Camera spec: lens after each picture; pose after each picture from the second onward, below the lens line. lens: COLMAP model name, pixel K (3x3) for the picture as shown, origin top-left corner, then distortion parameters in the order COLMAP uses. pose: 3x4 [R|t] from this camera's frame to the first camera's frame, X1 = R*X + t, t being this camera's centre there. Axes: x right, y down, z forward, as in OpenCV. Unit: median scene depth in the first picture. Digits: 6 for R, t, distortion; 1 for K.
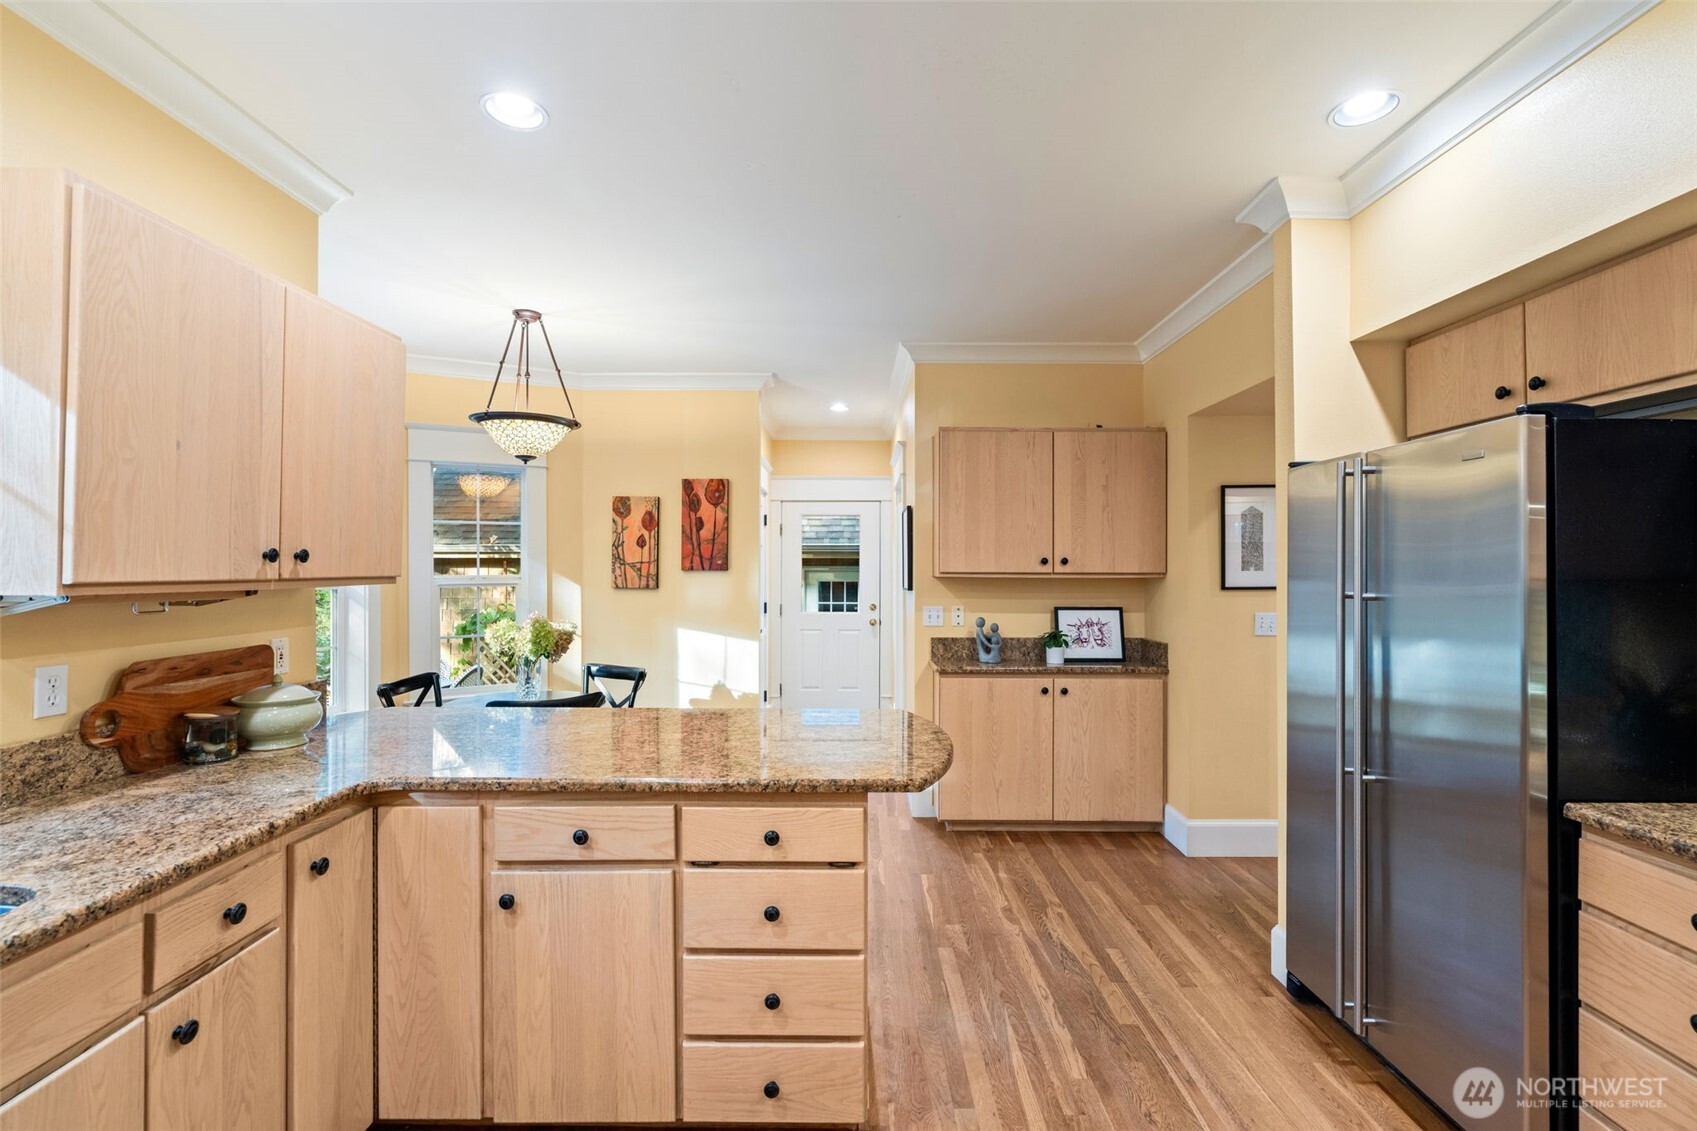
lens RADIAL K [[765.3, 0, 852.9], [0, 765.3, 548.0], [0, 0, 1]] dist [-0.004122, 0.000087]
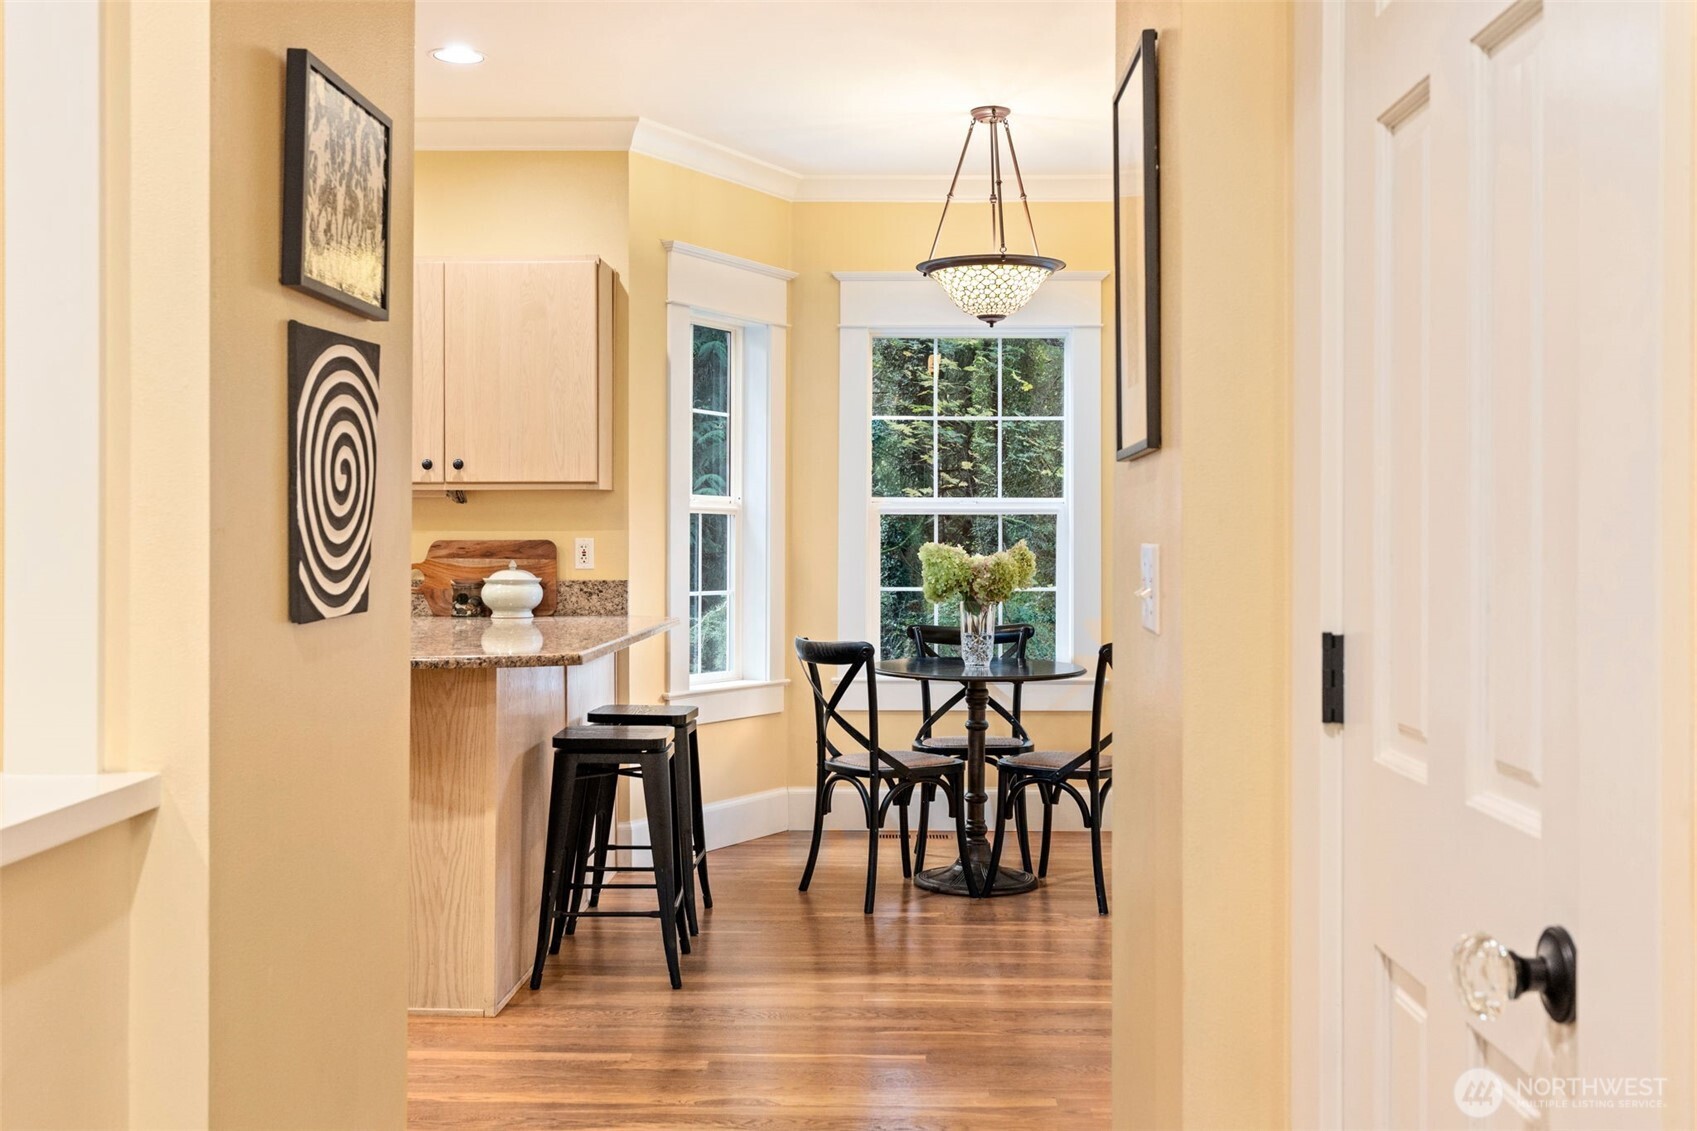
lens RADIAL K [[1653.9, 0, 850.6], [0, 1653.9, 529.0], [0, 0, 1]] dist [-0.004919, 0.001236]
pose [[-0.026098, -0.007482, -0.999631, 0.820494], [0.024144, 0.999676, -0.008113, 0.063110], [0.999368, -0.024347, -0.025909, 0.690431]]
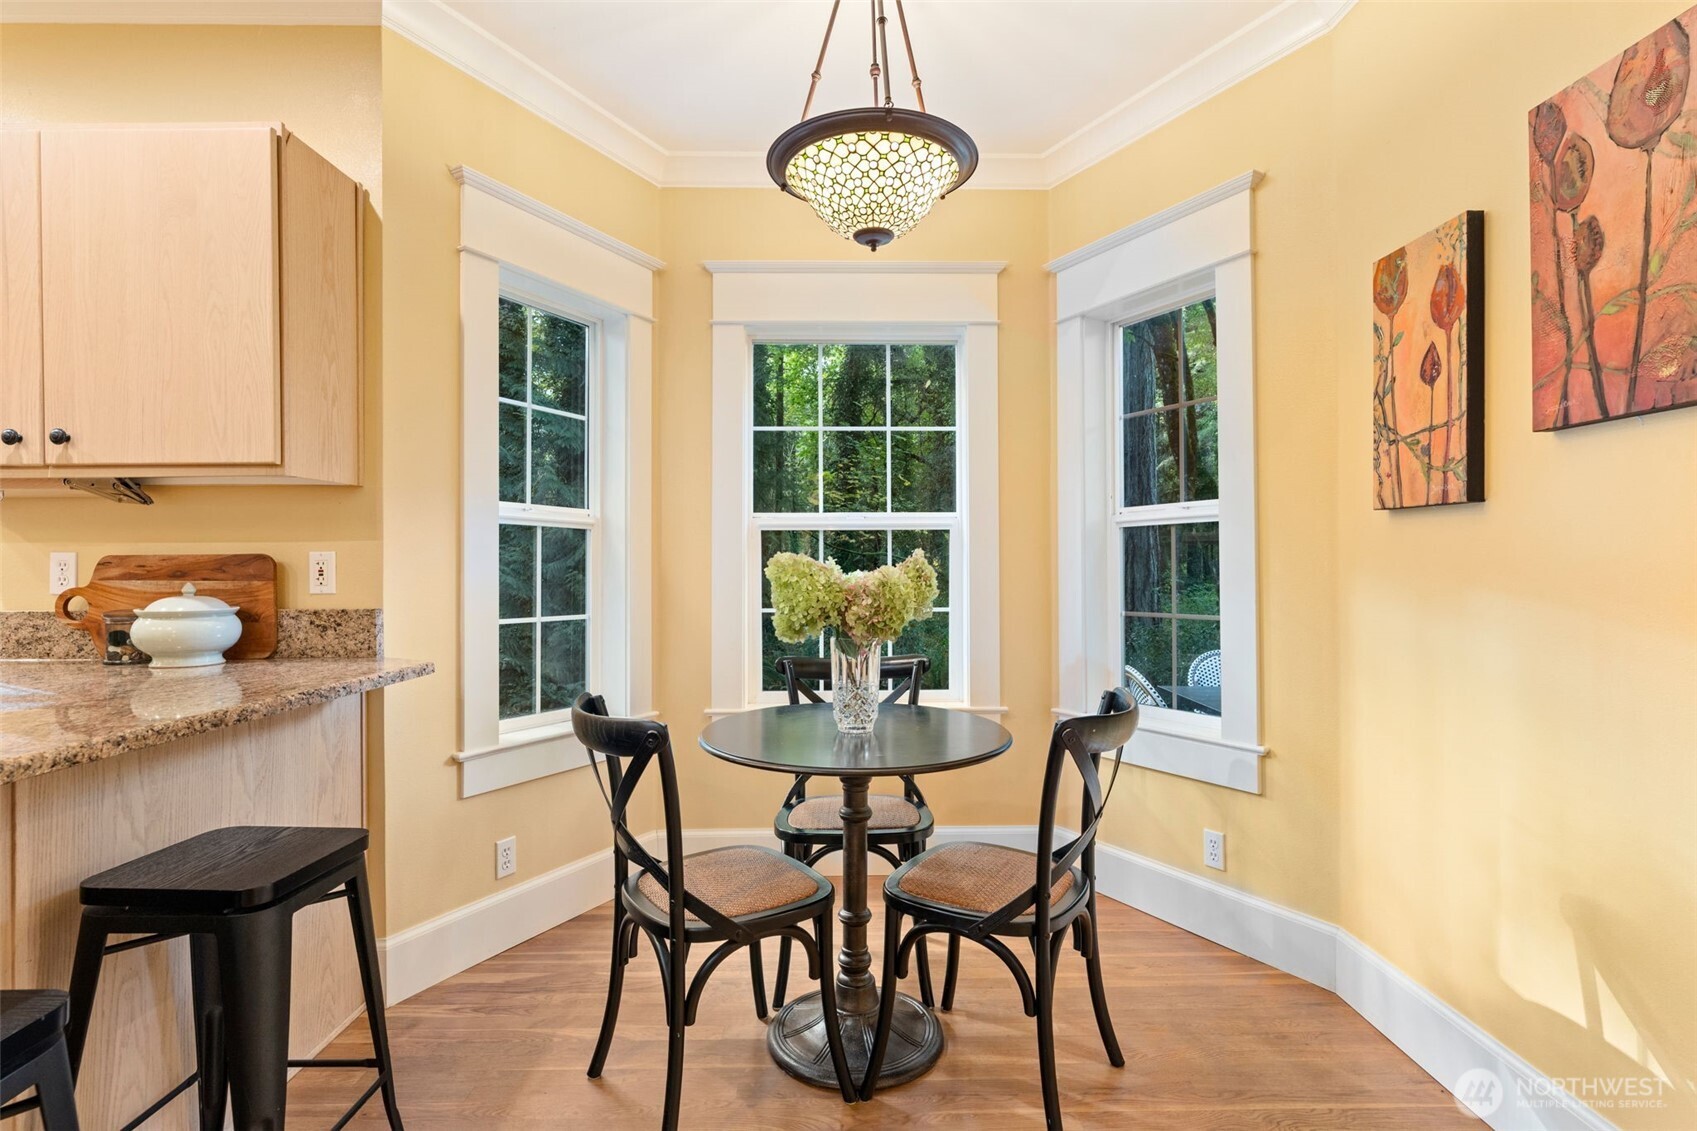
lens RADIAL K [[822.3, 0, 848.5], [0, 822.3, 565.5], [0, 0, 1]] dist [-0.003939, -0.000486]
pose [[0.009282, -0.005044, -0.999944, 0.079165], [0.029720, 0.999547, -0.004766, 0.072947], [0.999515, -0.029674, 0.009428, 0.740796]]
